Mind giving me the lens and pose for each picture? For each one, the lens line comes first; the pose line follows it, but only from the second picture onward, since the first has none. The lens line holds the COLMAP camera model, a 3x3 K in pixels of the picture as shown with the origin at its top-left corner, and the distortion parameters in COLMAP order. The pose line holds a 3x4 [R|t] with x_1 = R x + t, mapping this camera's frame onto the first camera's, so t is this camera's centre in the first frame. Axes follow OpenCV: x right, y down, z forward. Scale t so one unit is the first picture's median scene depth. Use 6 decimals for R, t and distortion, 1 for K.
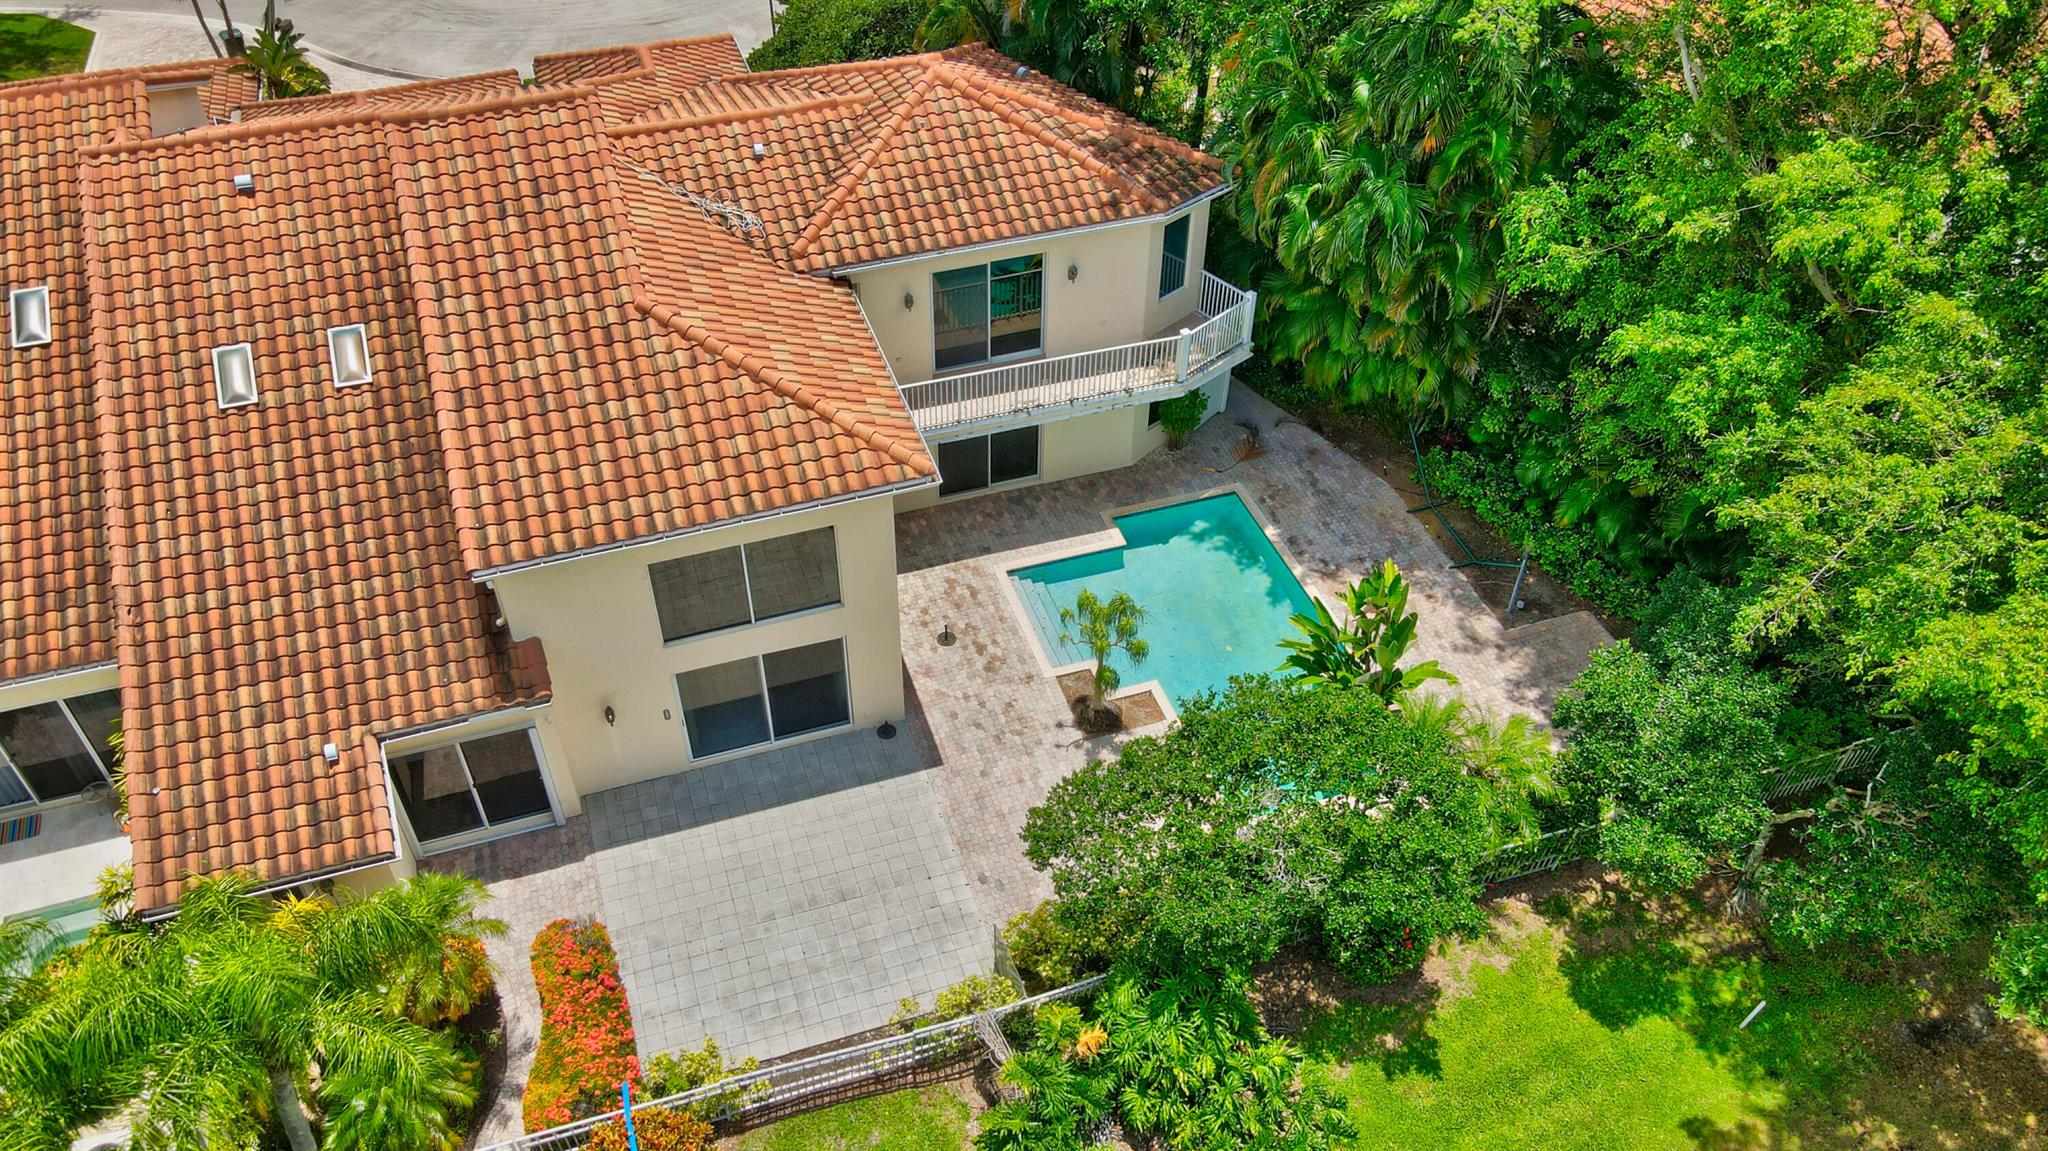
lens RADIAL K [[1511.5, 0, 1013.3], [0, 1511.5, 582.3], [0, 0, 1]] dist [-0.011646, 0.044919]
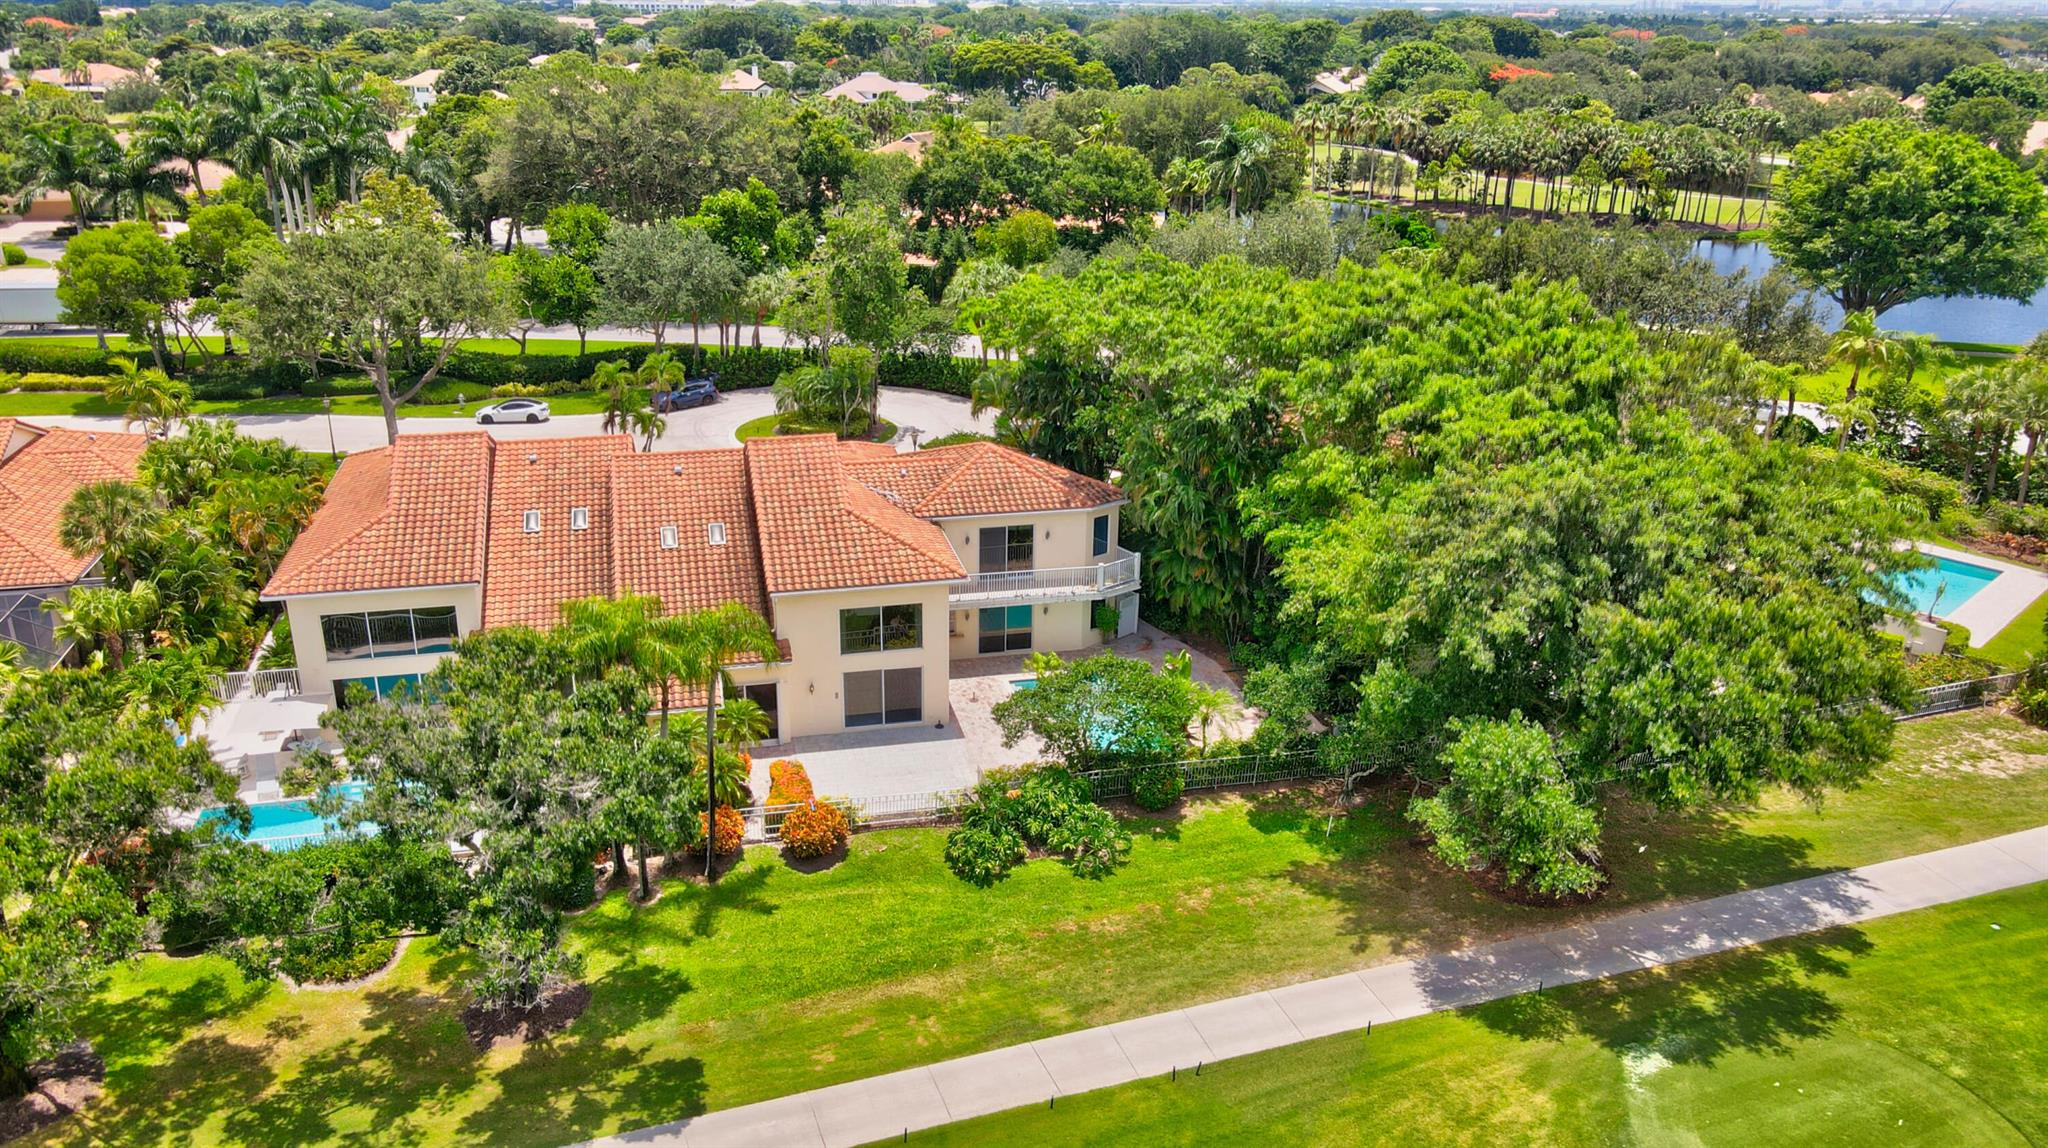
lens RADIAL K [[1511.5, 0, 1025.3], [0, 1511.5, 577.3], [0, 0, 1]] dist [-0.011646, 0.044919]
pose [[0.996321, 0.037962, -0.076839, 0.195390], [-0.064166, 0.924748, -0.375132, 0.721942], [0.056816, 0.378682, 0.923781, -1.029764]]
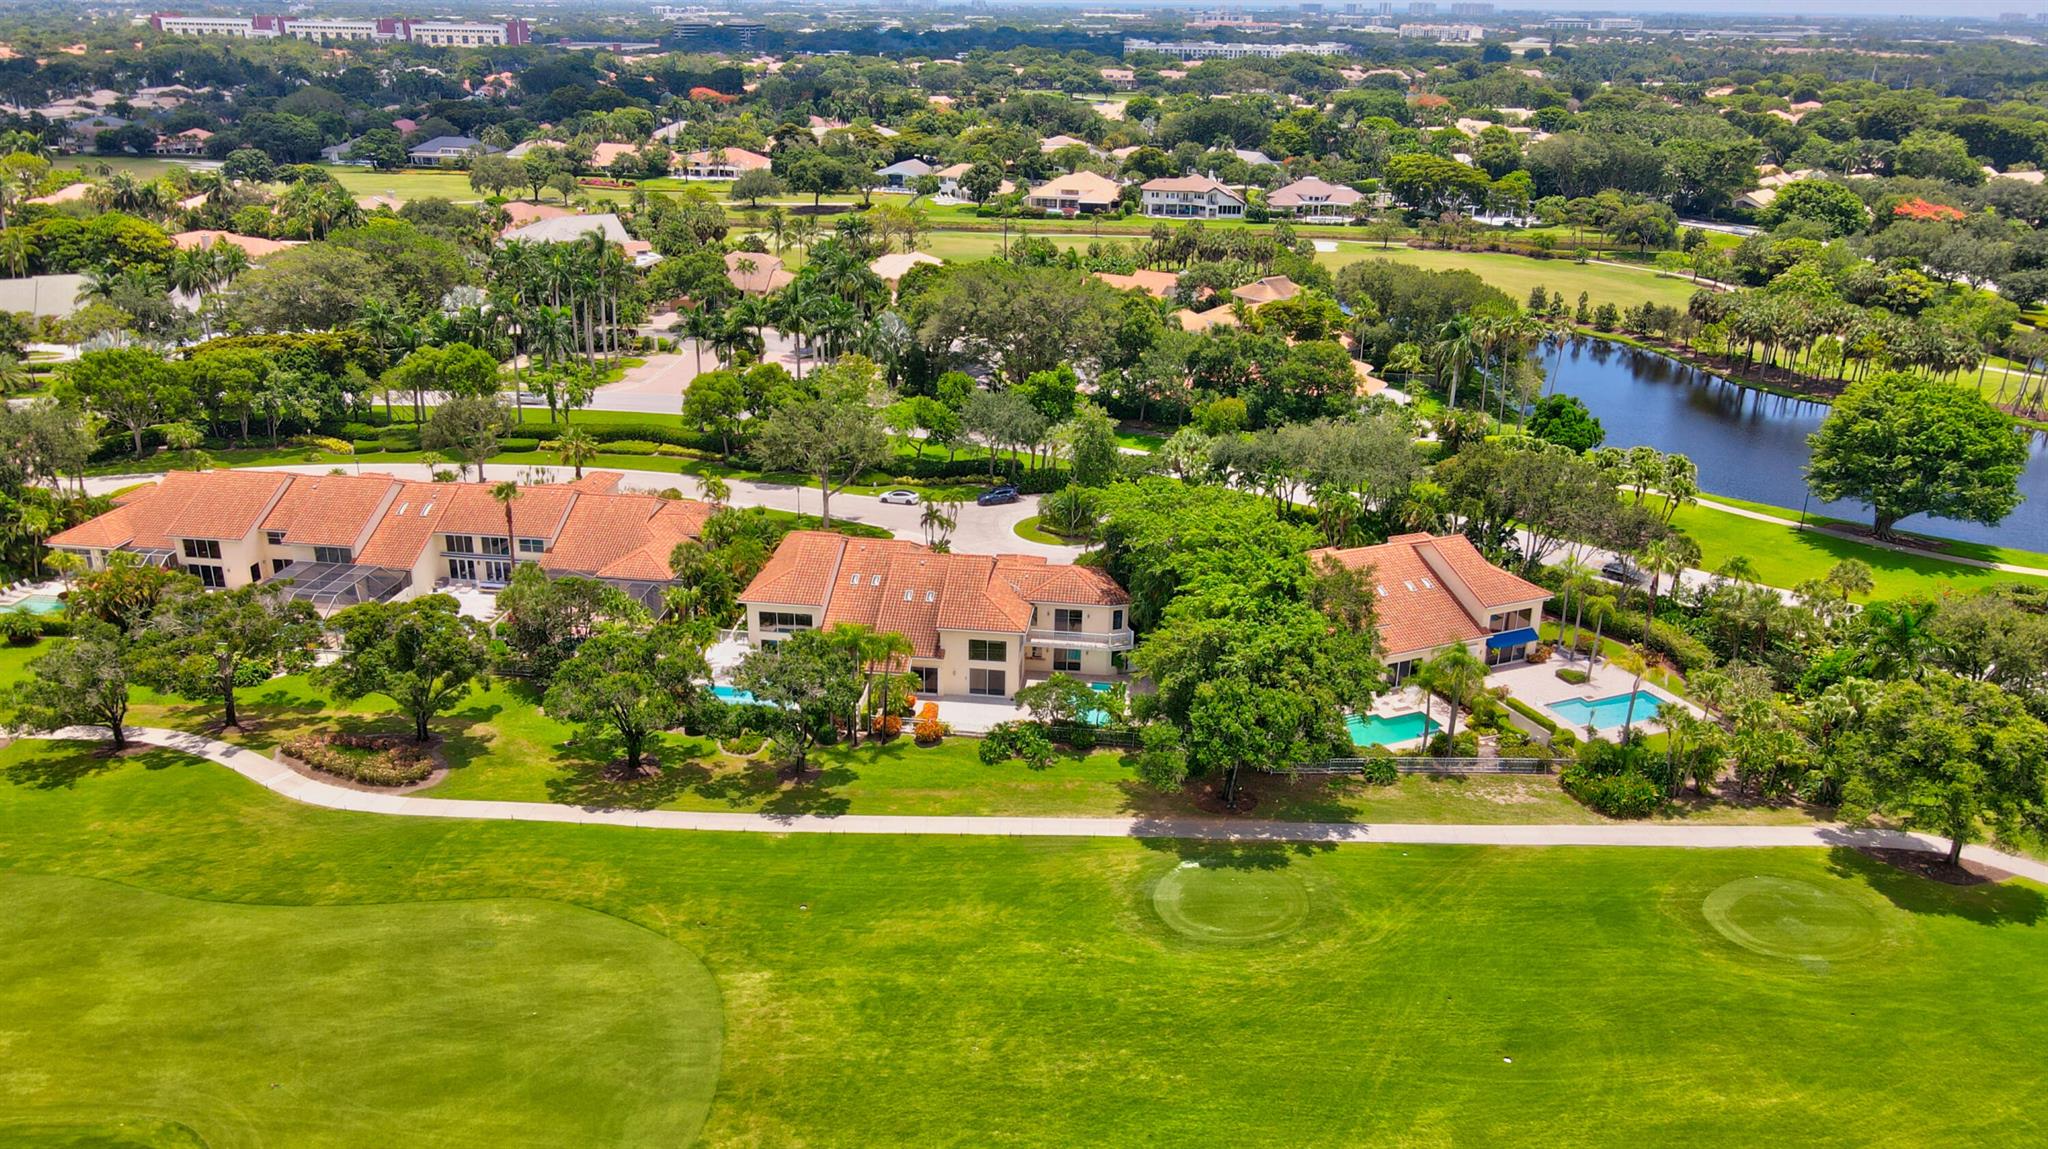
lens RADIAL K [[1511.5, 0, 1026.5], [0, 1511.5, 583.8], [0, 0, 1]] dist [-0.011646, 0.044919]
pose [[0.906905, 0.161748, -0.389052, 1.723806], [-0.296826, 0.900606, -0.317494, 1.261556], [0.299029, 0.403418, 0.864775, -3.124093]]
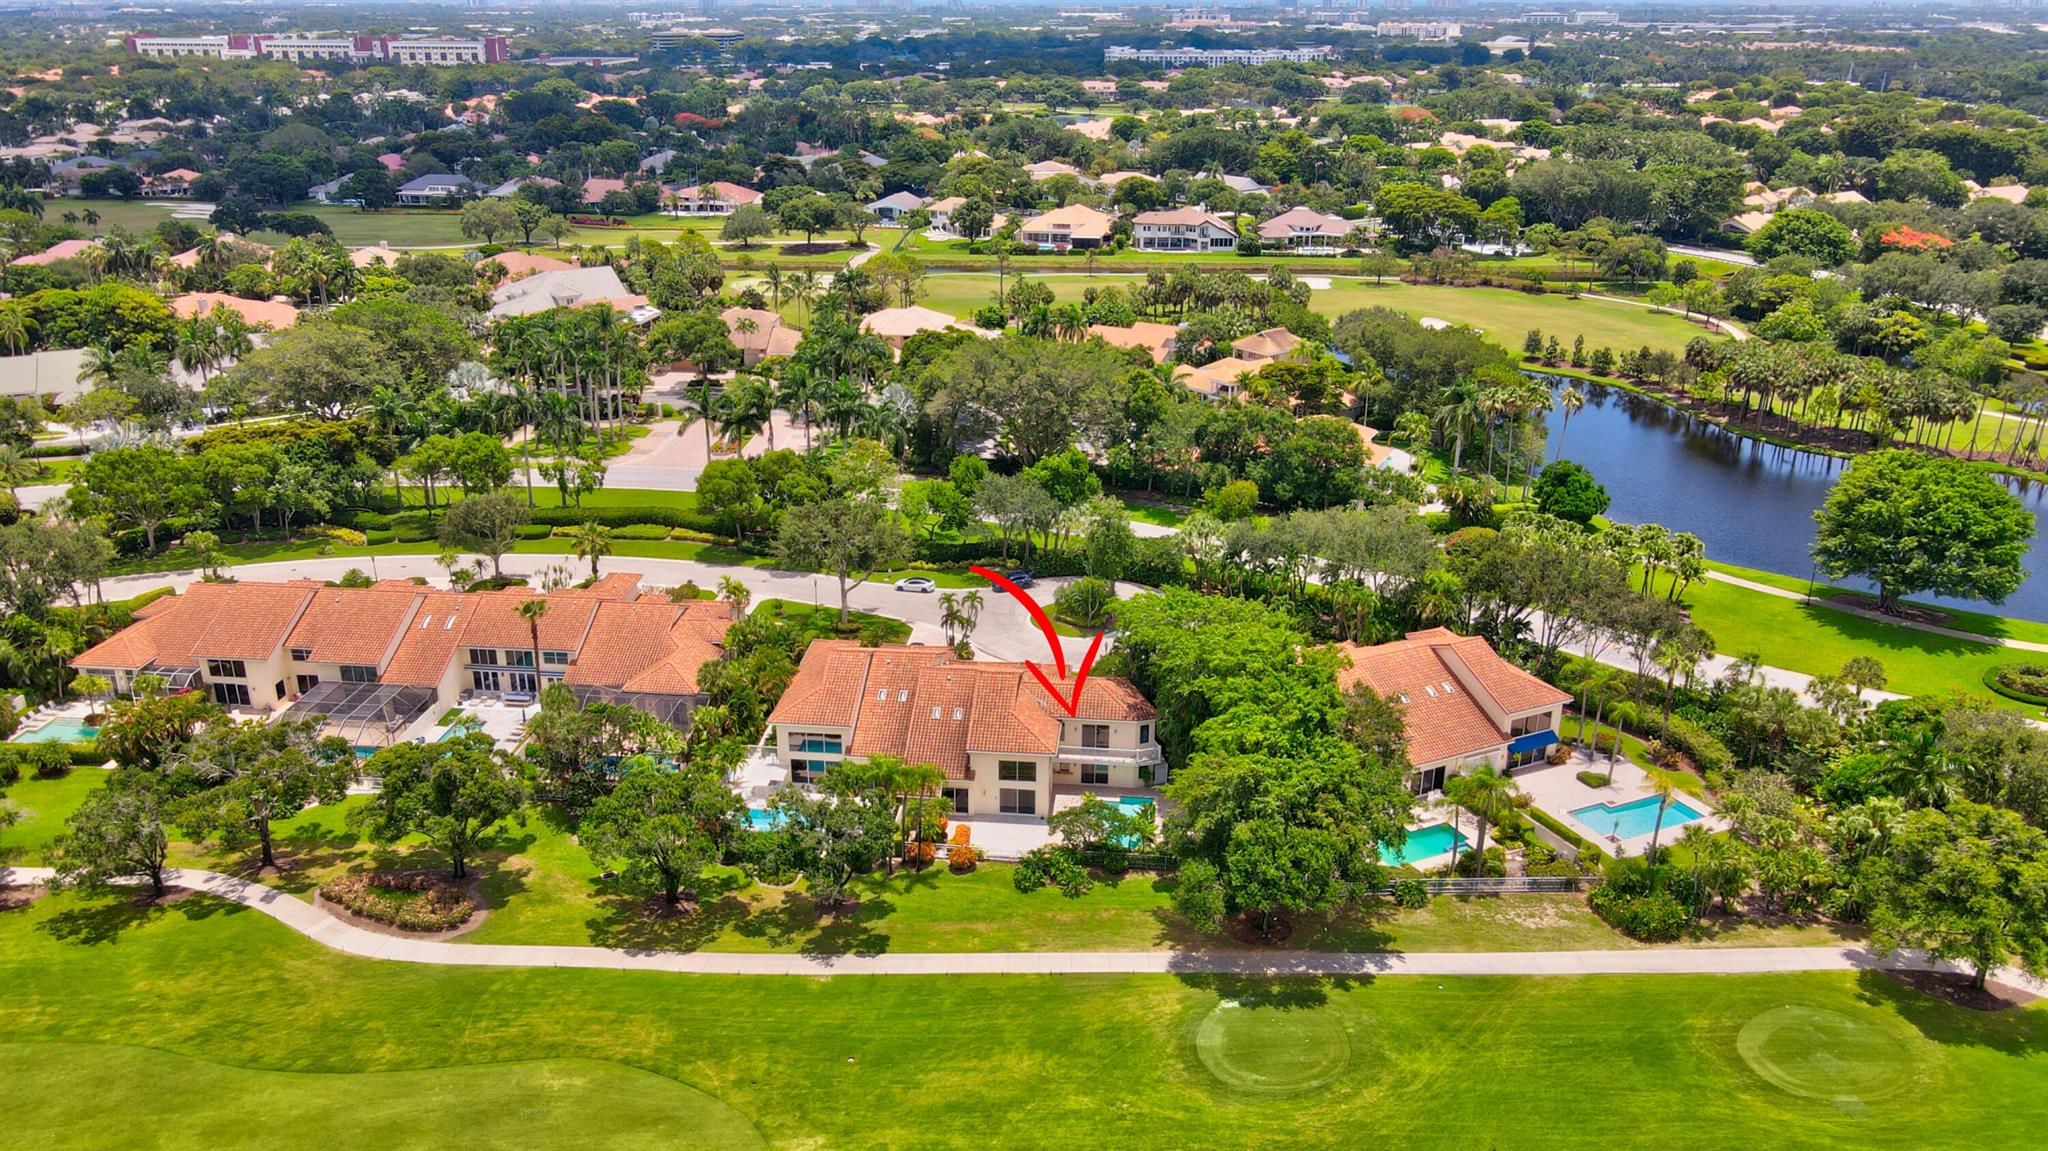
lens RADIAL K [[1511.5, 0, 1027.2], [0, 1511.5, 585.7], [0, 0, 1]] dist [-0.011646, 0.044919]
pose [[0.913345, 0.146626, -0.379871, 1.565112], [-0.277500, 0.906861, -0.317171, 0.963258], [0.297984, 0.395101, 0.868965, -3.353368]]
